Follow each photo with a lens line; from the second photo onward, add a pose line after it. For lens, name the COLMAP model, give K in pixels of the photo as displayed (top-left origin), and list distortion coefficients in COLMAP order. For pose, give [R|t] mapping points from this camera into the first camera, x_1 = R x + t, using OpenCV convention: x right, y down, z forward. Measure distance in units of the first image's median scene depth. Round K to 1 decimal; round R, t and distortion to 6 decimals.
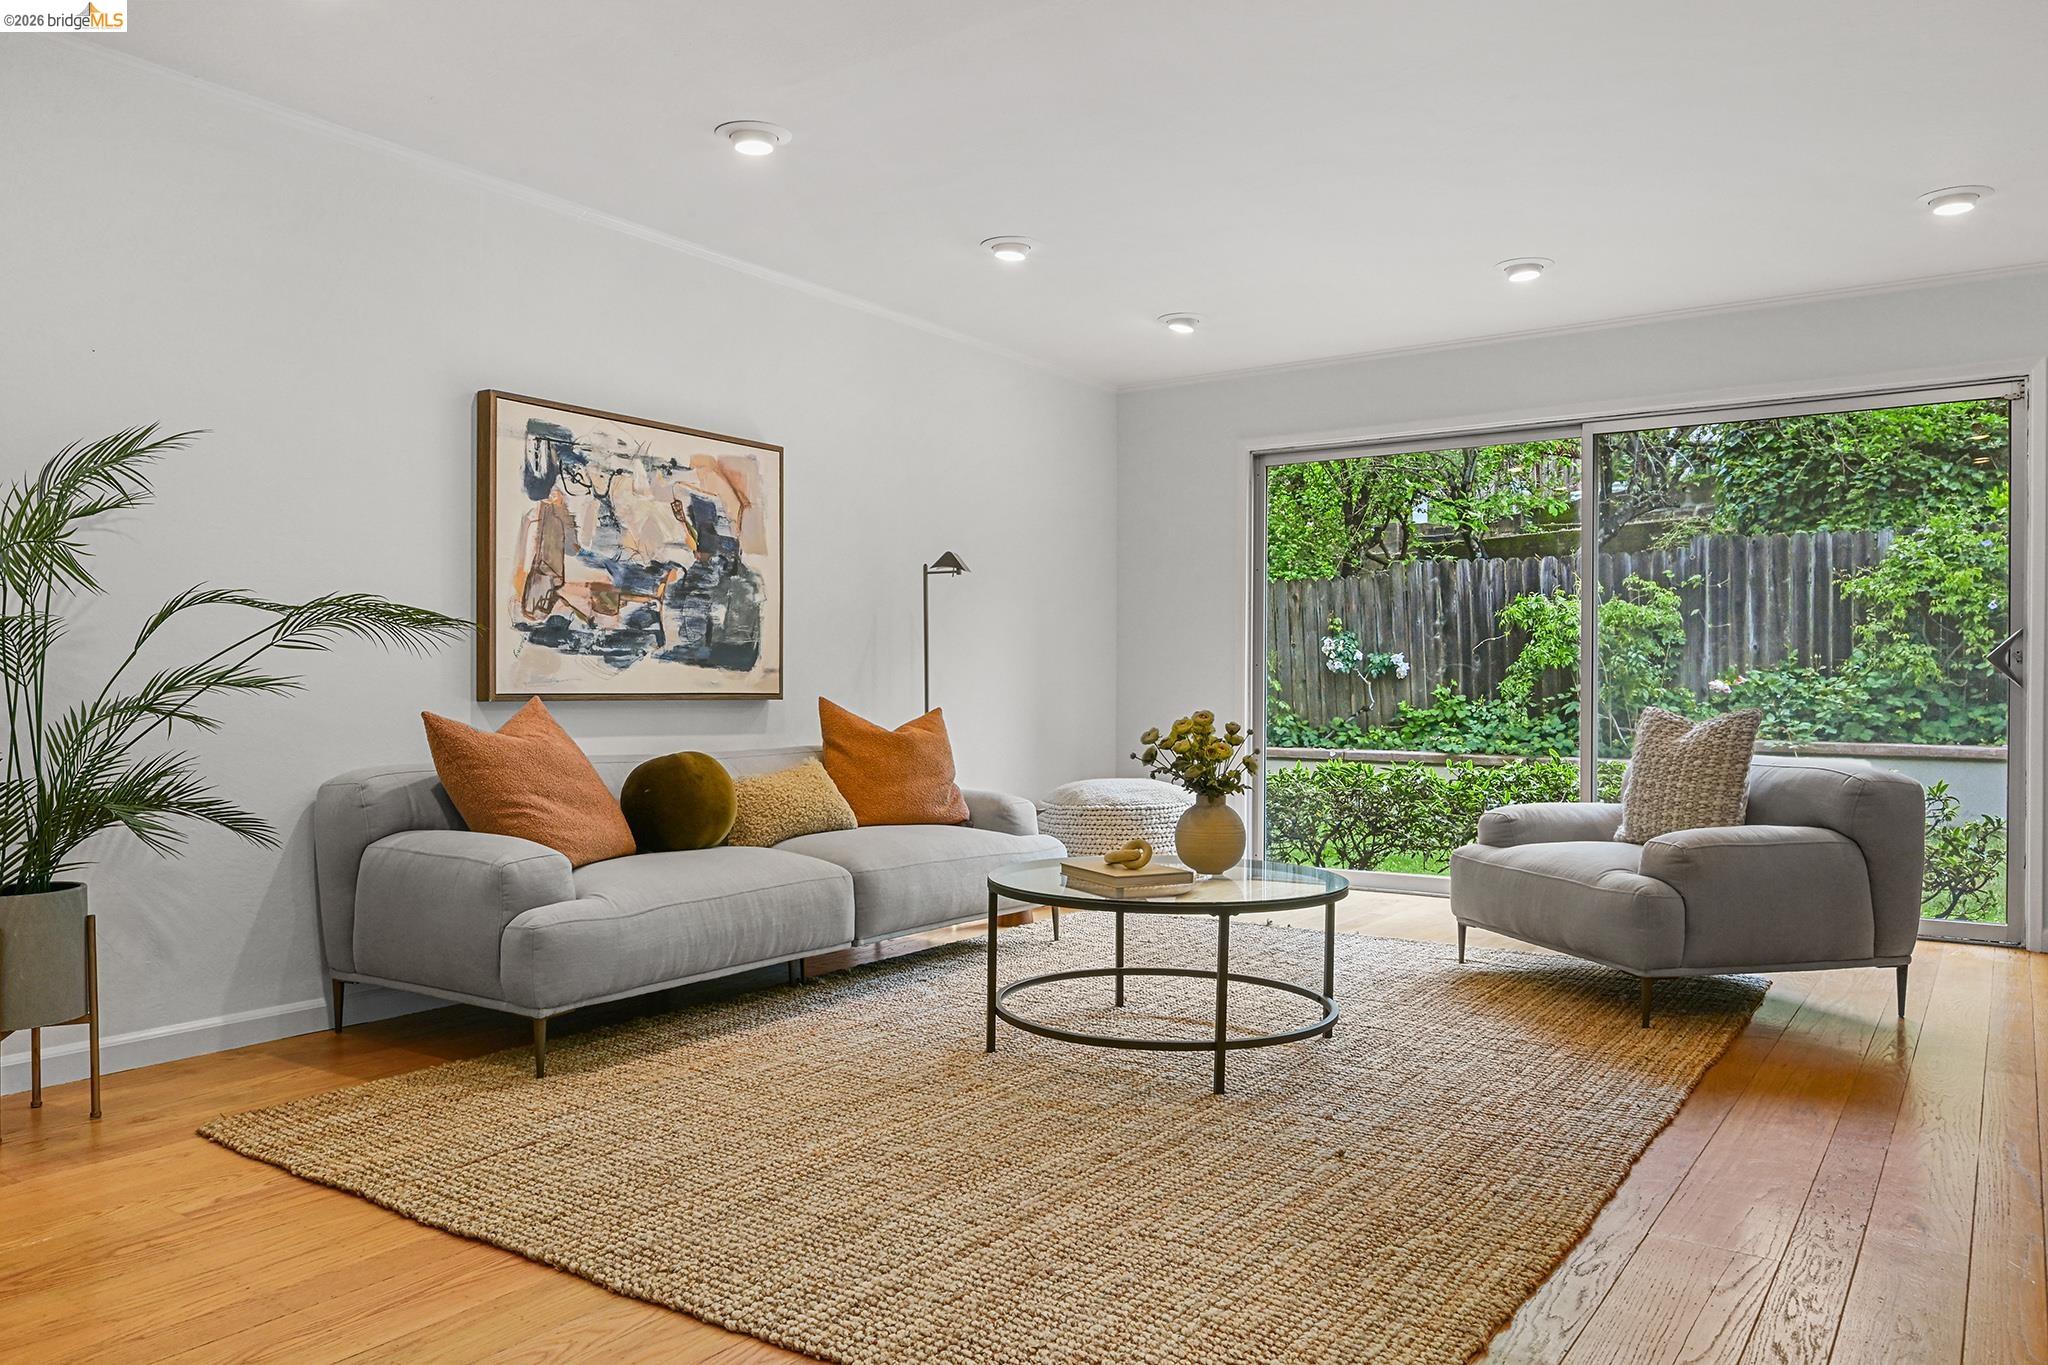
lens RADIAL K [[1449.5, 0, 1013.0], [0, 1449.5, 685.5], [0, 0, 1]] dist [0.000718, -0.002800]
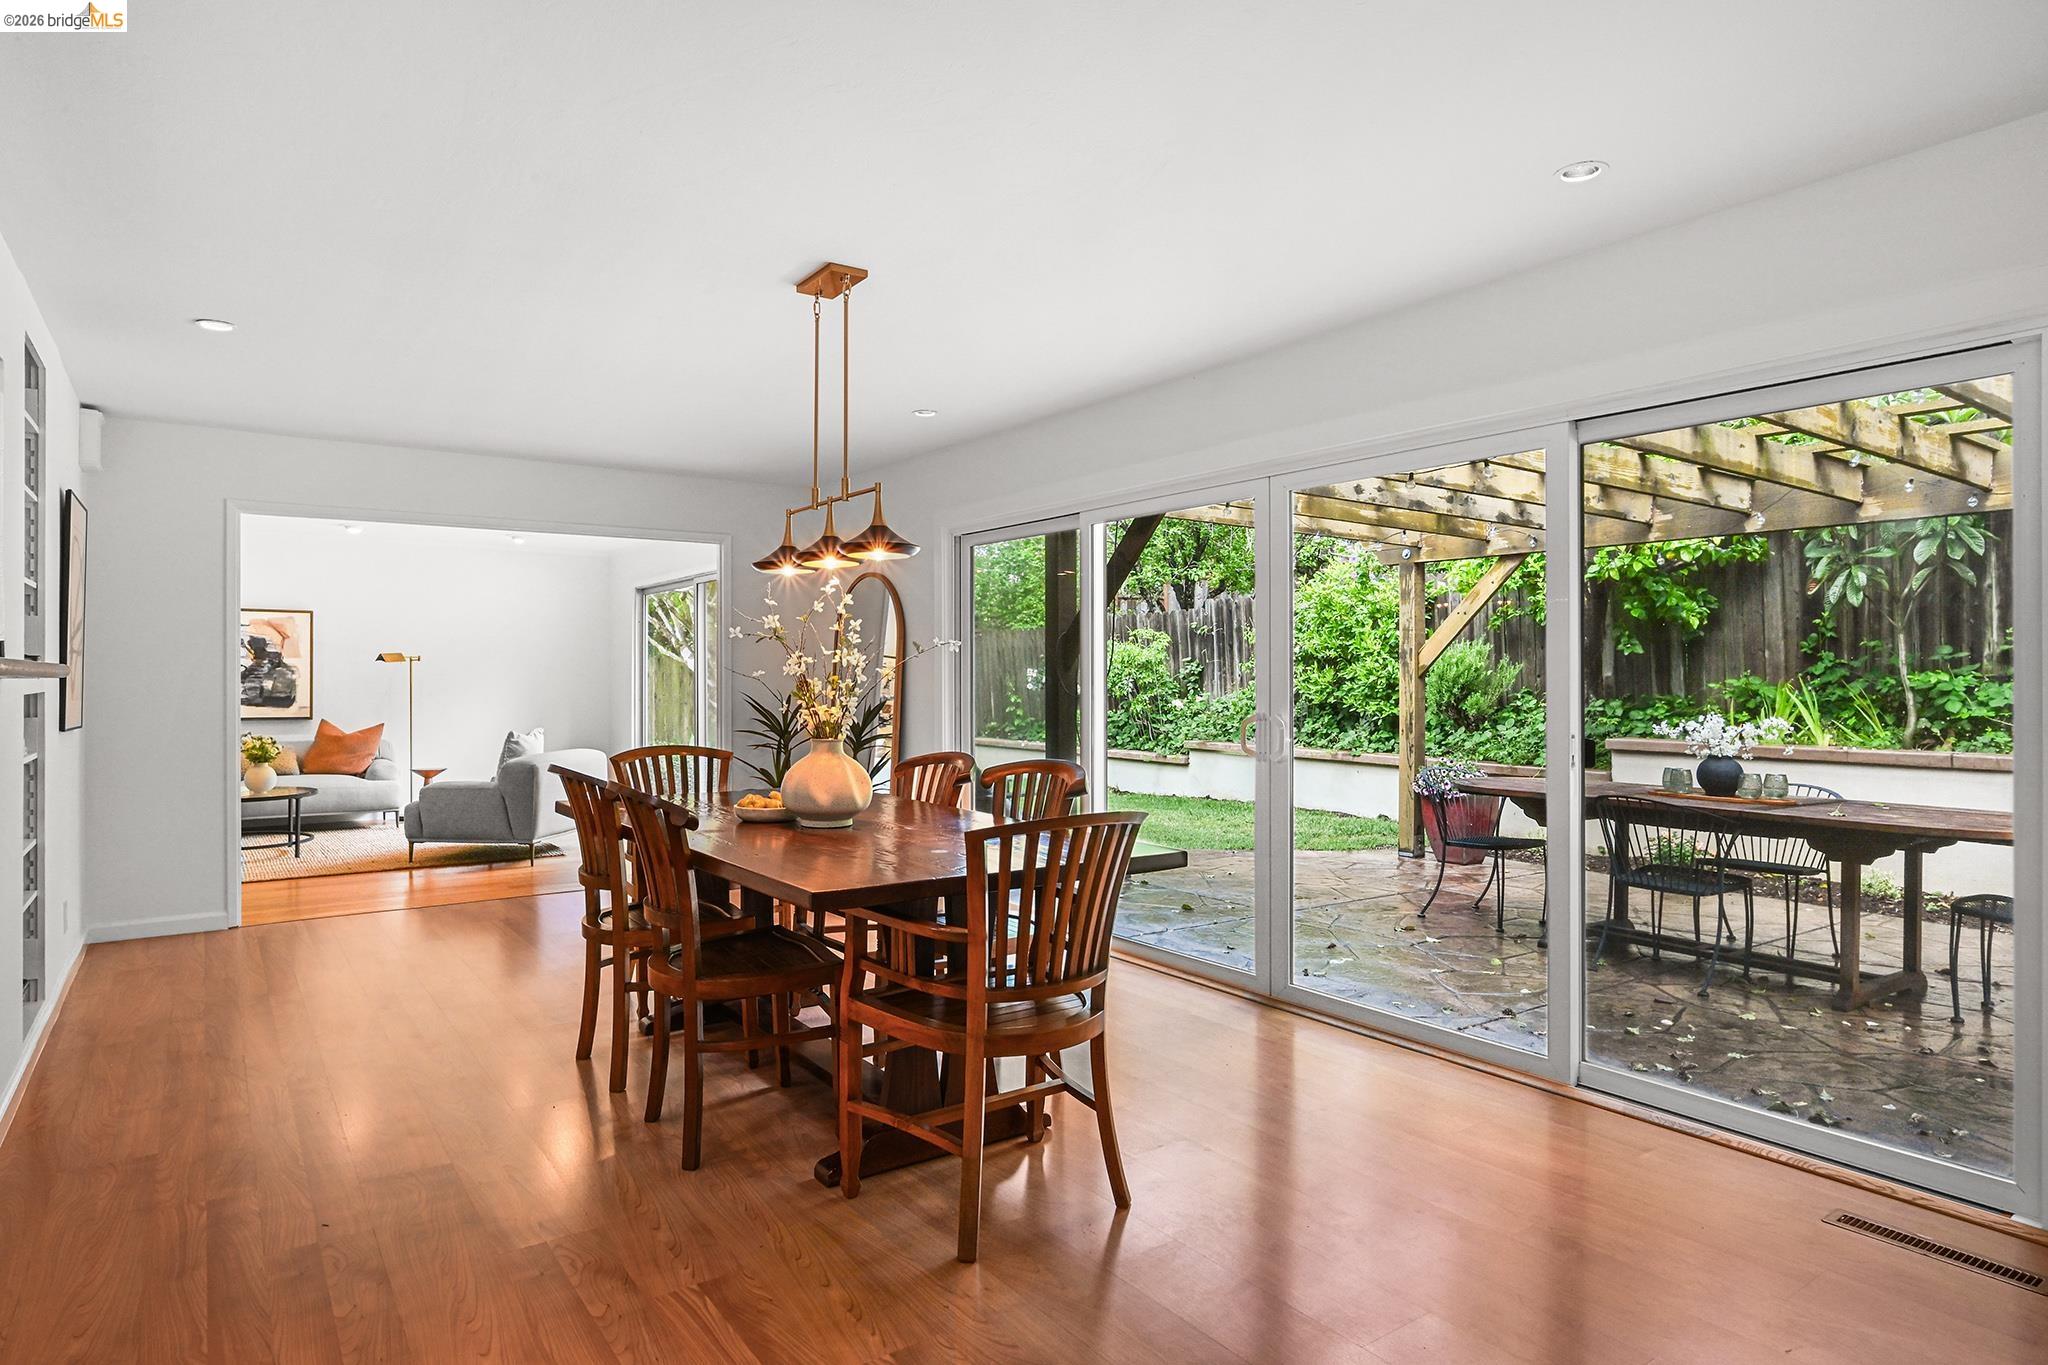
lens RADIAL K [[1149.7, 0, 1020.3], [0, 1149.7, 676.7], [0, 0, 1]] dist [-0.003322, -0.001027]
pose [[0.941018, -0.005011, -0.338319, 1.735770], [0.004414, 0.999987, -0.002534, -0.055399], [0.338328, 0.000891, 0.941028, -0.397796]]
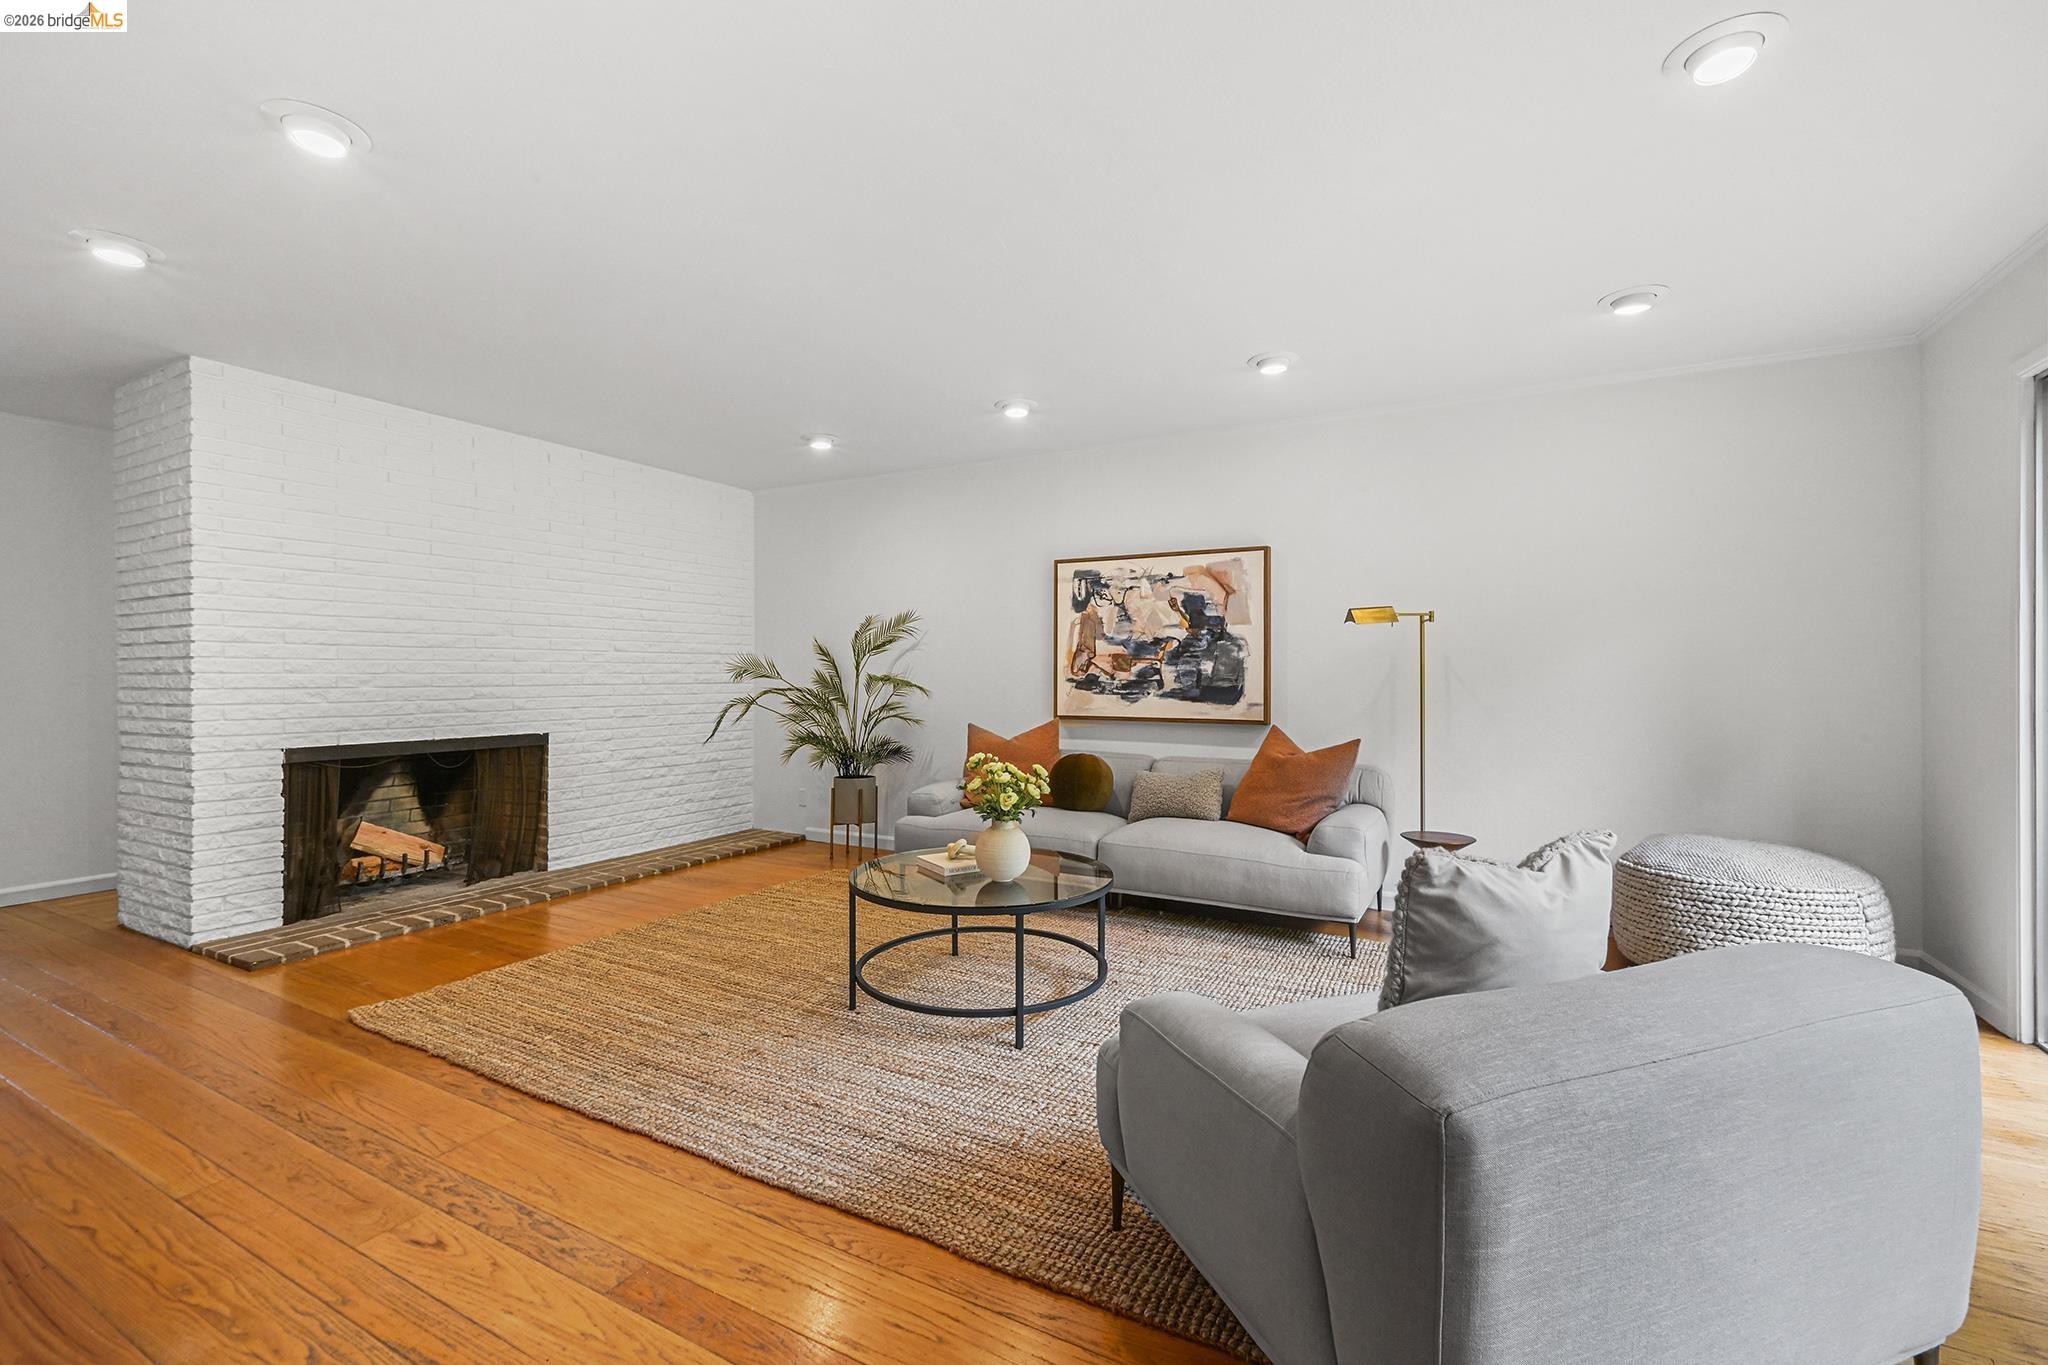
lens RADIAL K [[876.0, 0, 1022.7], [0, 876.0, 672.0], [0, 0, 1]] dist [0.000004, 0.000000]
pose [[0.107159, -0.005806, -0.994225, 0.746136], [-0.000261, 0.999983, -0.005867, -0.041810], [0.994242, 0.000888, 0.107155, 0.759741]]
